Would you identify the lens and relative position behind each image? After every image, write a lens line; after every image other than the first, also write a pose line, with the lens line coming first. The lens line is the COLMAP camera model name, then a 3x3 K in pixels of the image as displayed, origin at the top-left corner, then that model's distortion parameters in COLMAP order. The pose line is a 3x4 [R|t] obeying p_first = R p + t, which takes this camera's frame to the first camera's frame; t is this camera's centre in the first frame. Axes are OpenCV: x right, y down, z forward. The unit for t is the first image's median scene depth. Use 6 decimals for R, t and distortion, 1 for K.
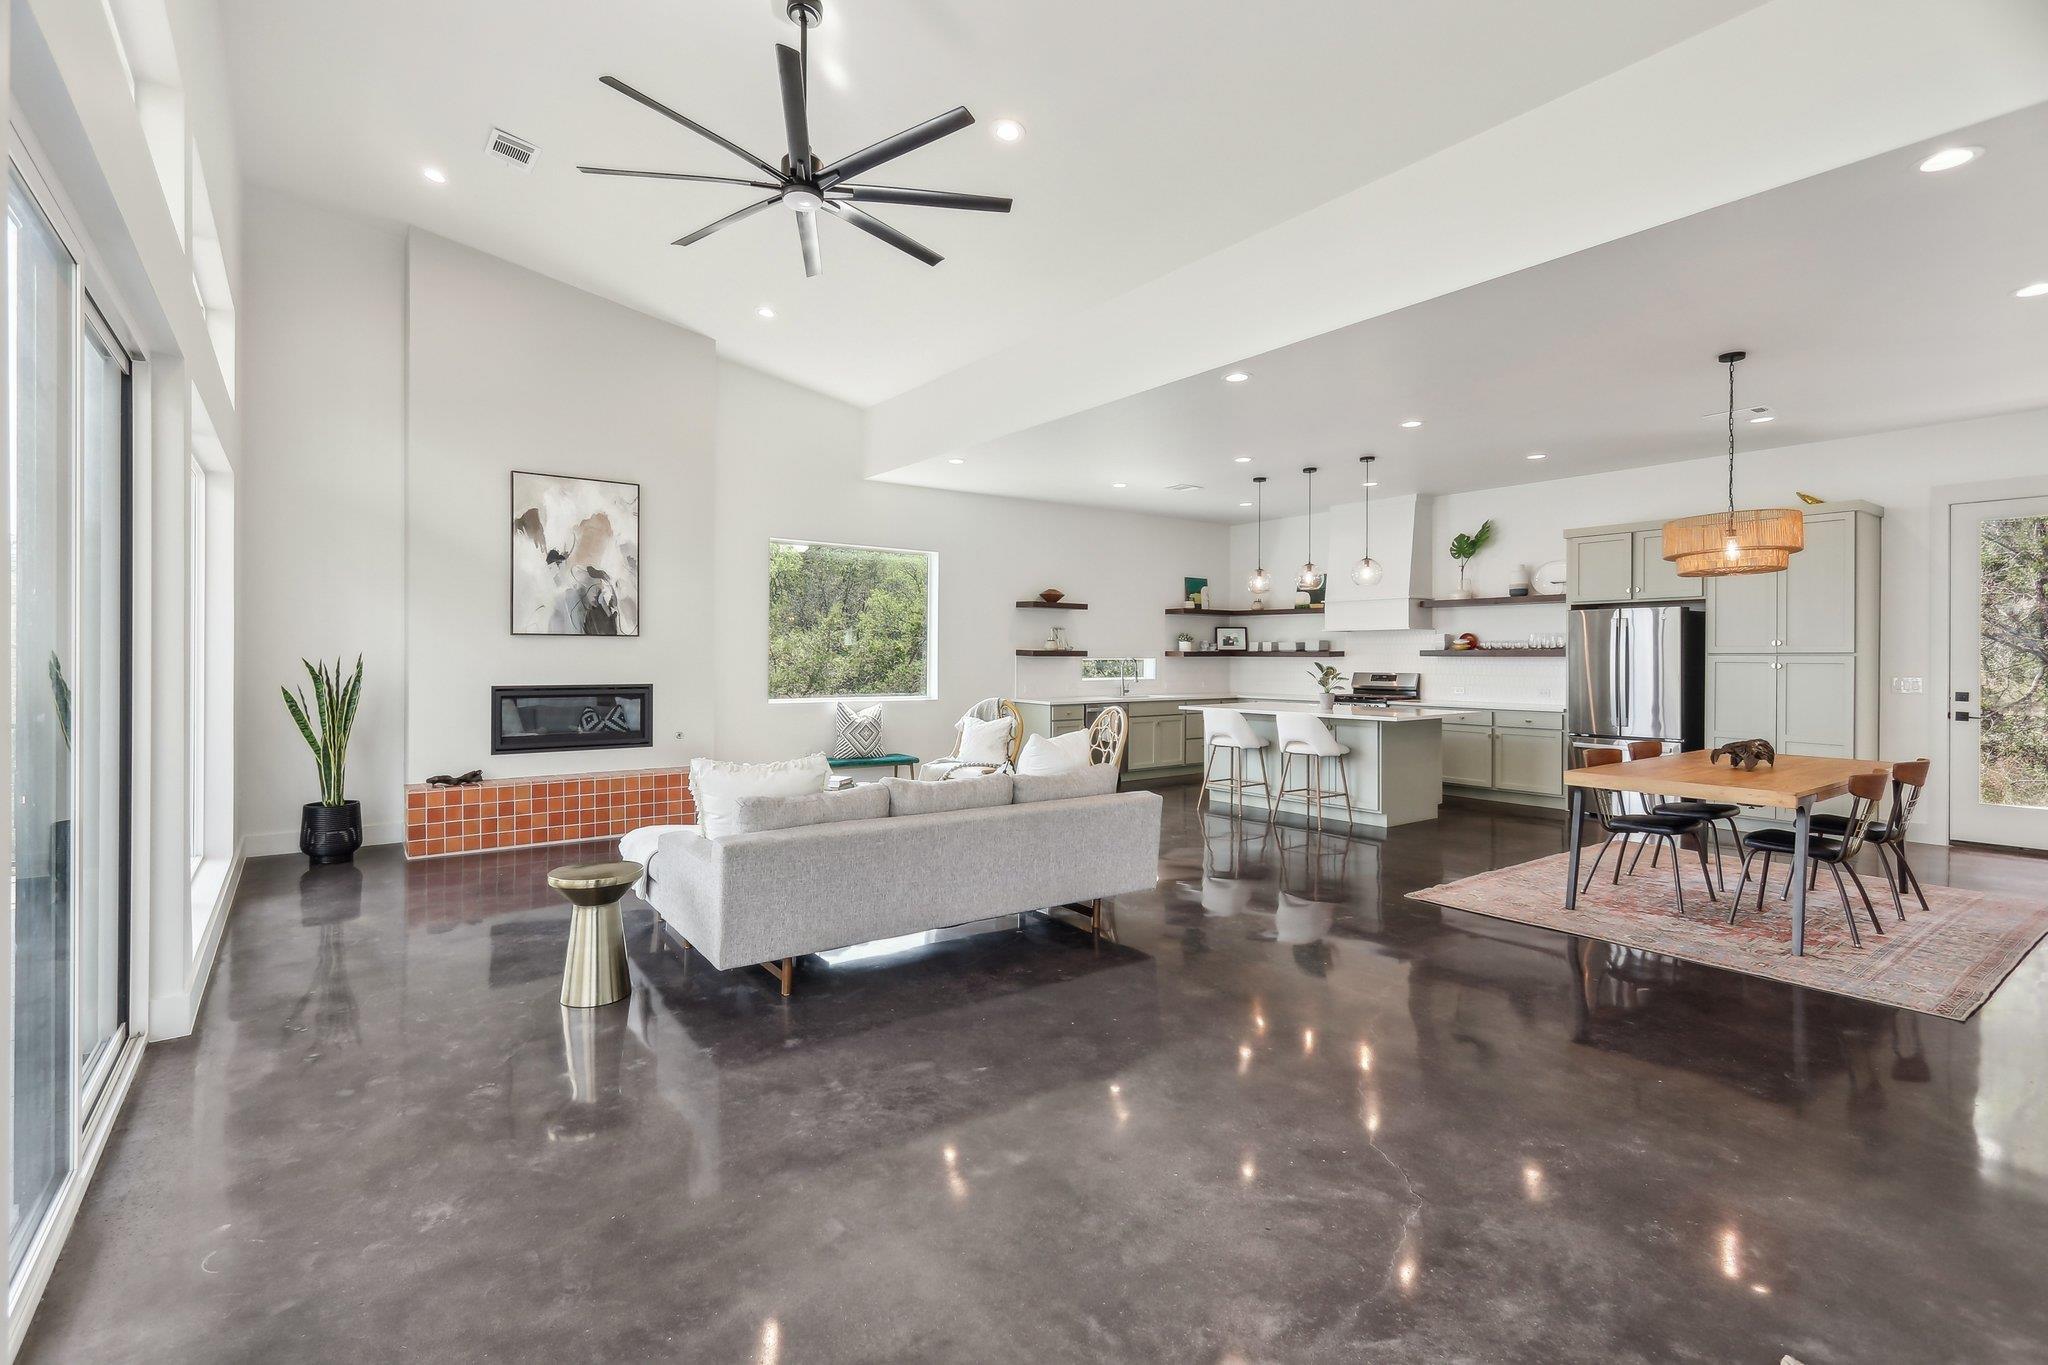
lens RADIAL K [[935.8, 0, 995.7], [0, 935.8, 665.4], [0, 0, 1]] dist [0.005157, -0.001144]
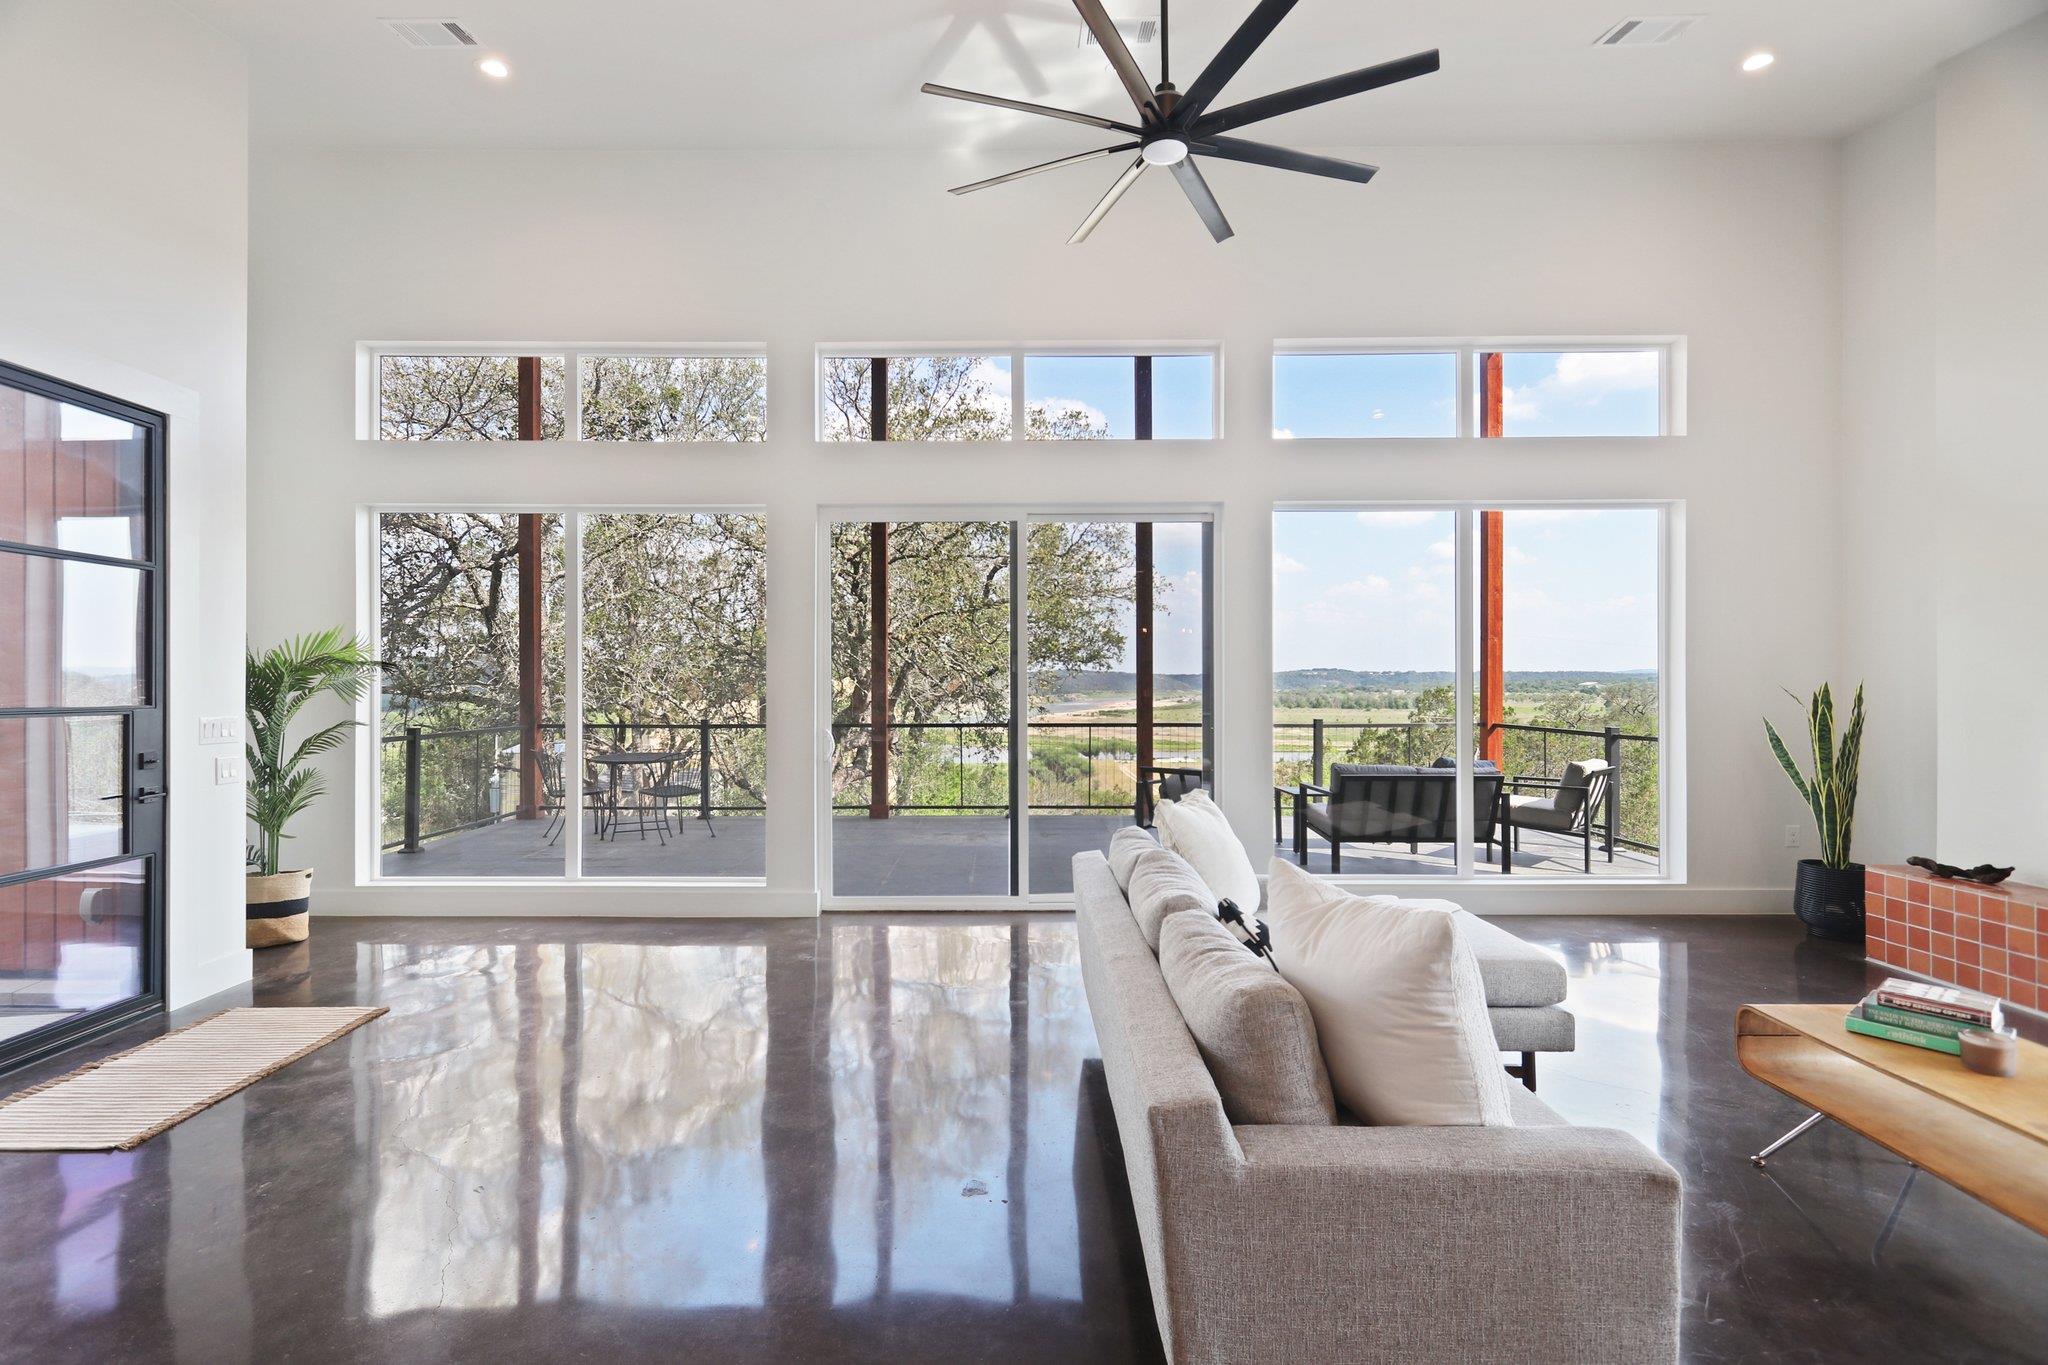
lens RADIAL K [[935.8, 0, 1001.2], [0, 935.8, 678.5], [0, 0, 1]] dist [0.005157, -0.001144]
pose [[-0.581194, -0.004172, -0.813754, 0.270816], [-0.007399, 0.999973, 0.000158, -0.006078], [0.813731, 0.006113, -0.581209, 0.650516]]
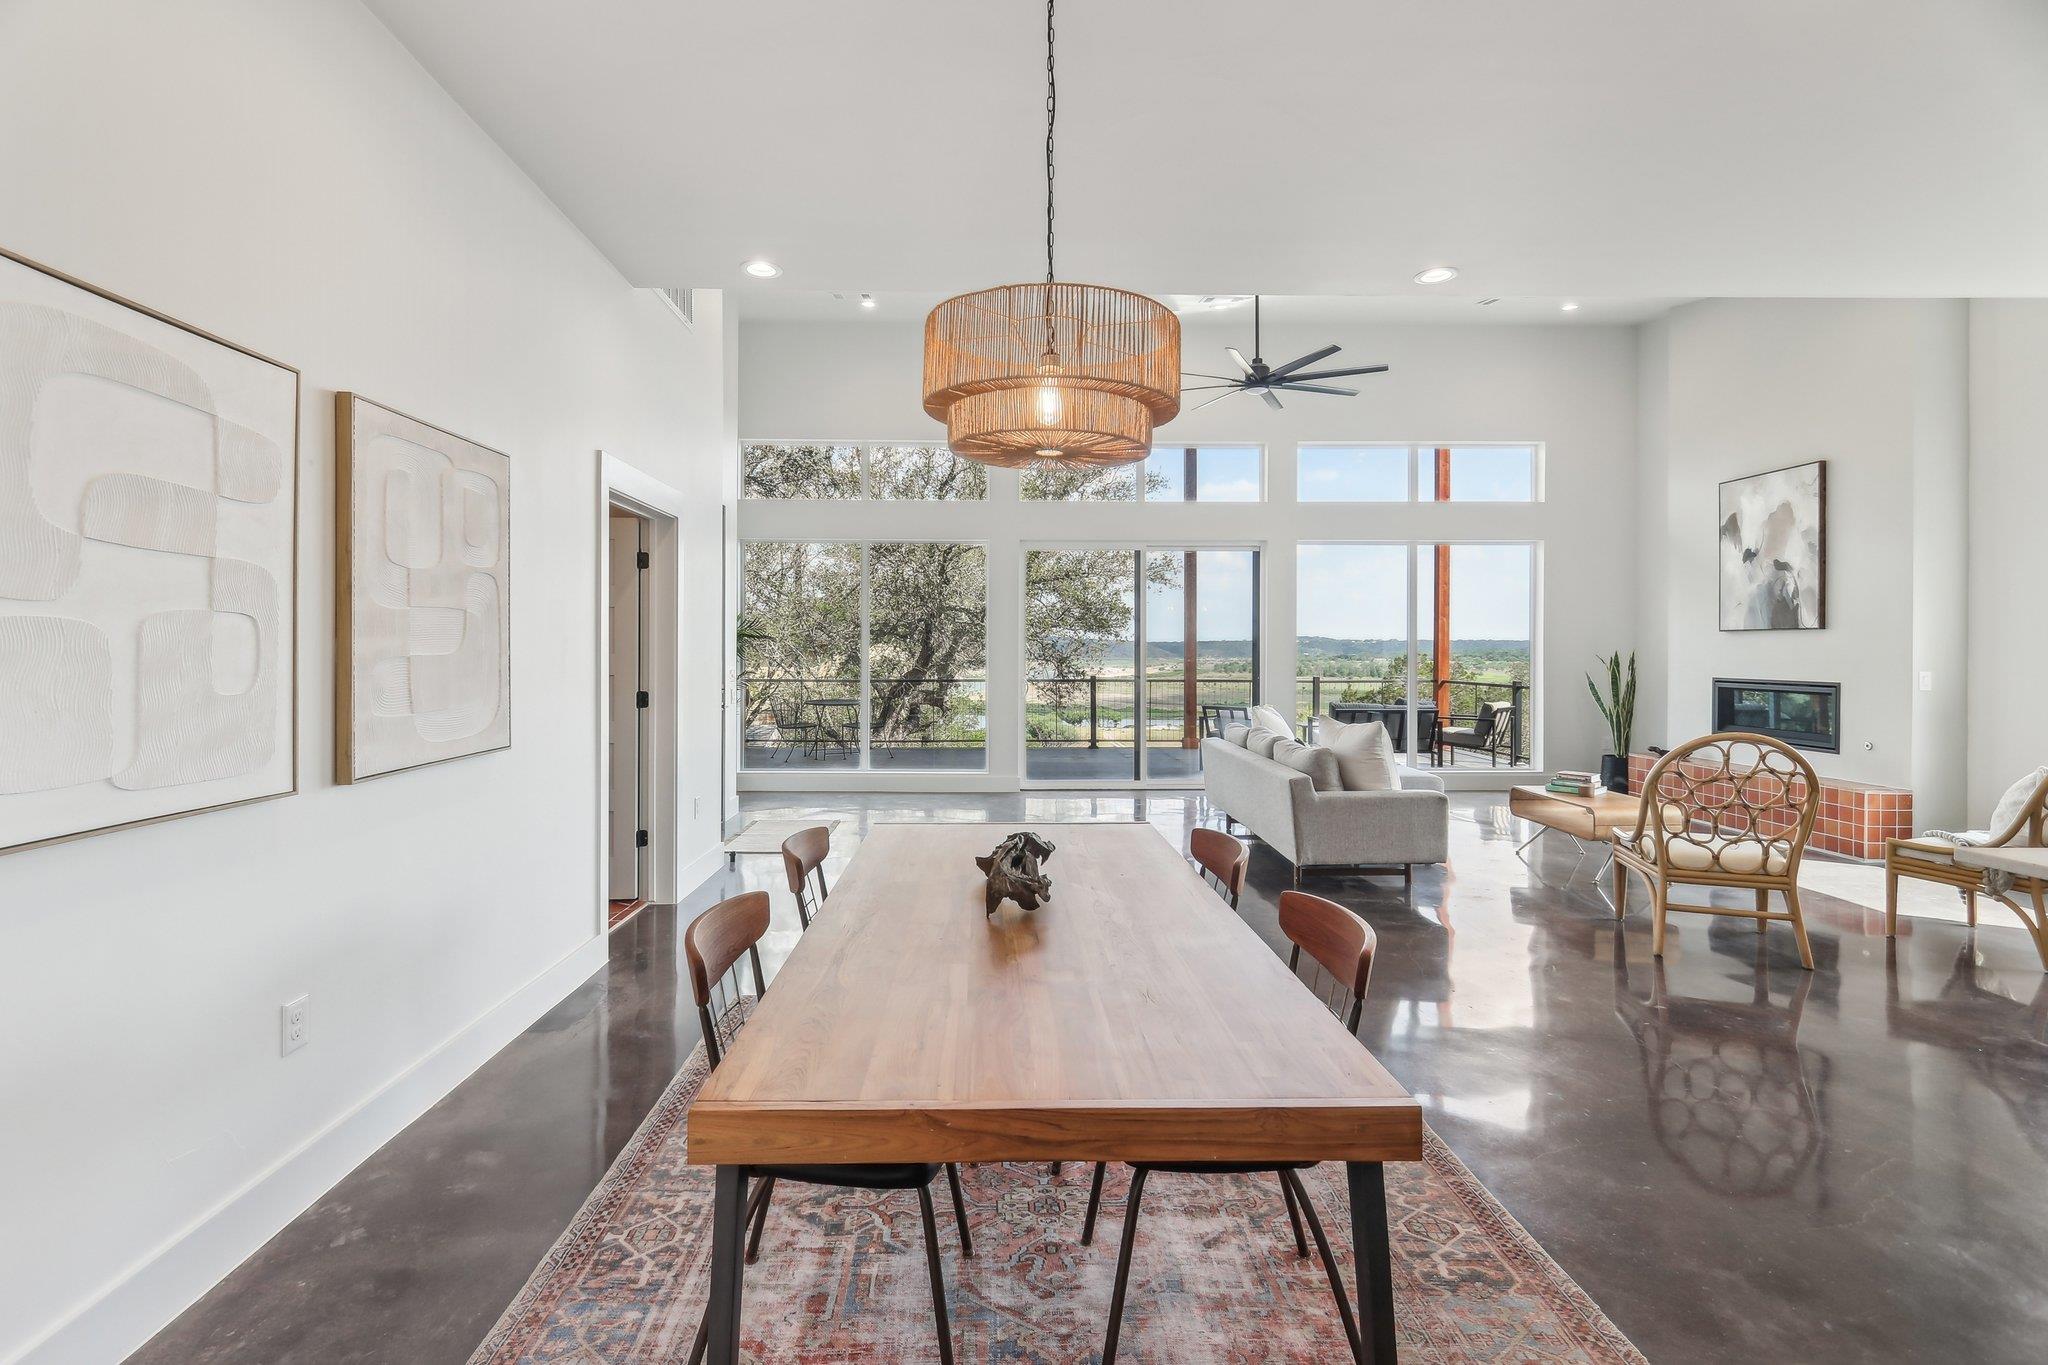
lens RADIAL K [[935.8, 0, 991.5], [0, 935.8, 652.3], [0, 0, 1]] dist [0.005157, -0.001144]
pose [[-0.574189, -0.000253, -0.818723, 0.716027], [-0.010348, 0.999922, 0.006949, -0.005817], [0.818657, 0.012462, -0.574147, 0.758405]]
